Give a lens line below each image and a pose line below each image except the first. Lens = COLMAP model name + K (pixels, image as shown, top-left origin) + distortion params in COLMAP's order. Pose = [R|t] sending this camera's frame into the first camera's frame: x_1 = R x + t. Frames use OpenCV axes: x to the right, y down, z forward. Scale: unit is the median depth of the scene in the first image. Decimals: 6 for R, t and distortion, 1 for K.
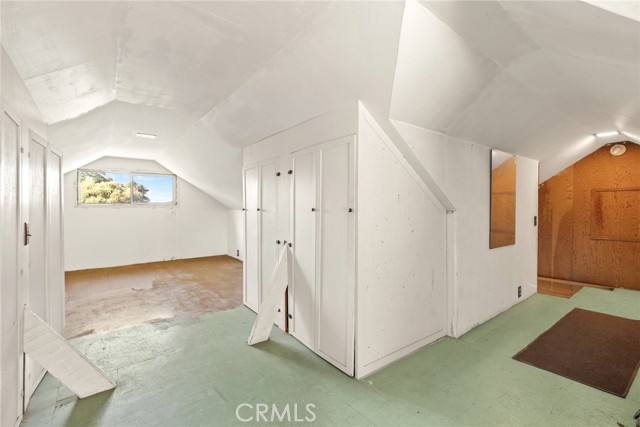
lens RADIAL K [[294.9, 0, 324.5], [0, 294.9, 207.7], [0, 0, 1]] dist [0.002485, -0.000214]
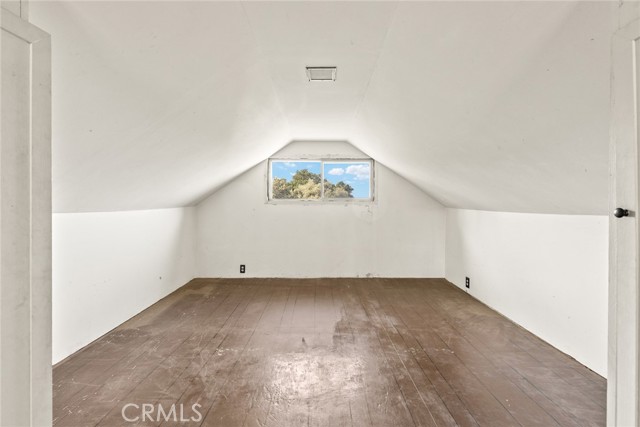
lens RADIAL K [[294.9, 0, 322.0], [0, 294.9, 207.4], [0, 0, 1]] dist [0.002485, -0.000214]
pose [[0.798084, 0.008338, -0.602488, -0.170542], [-0.003955, 0.999955, 0.008599, 0.000963], [0.602533, -0.004480, 0.798081, 0.353262]]
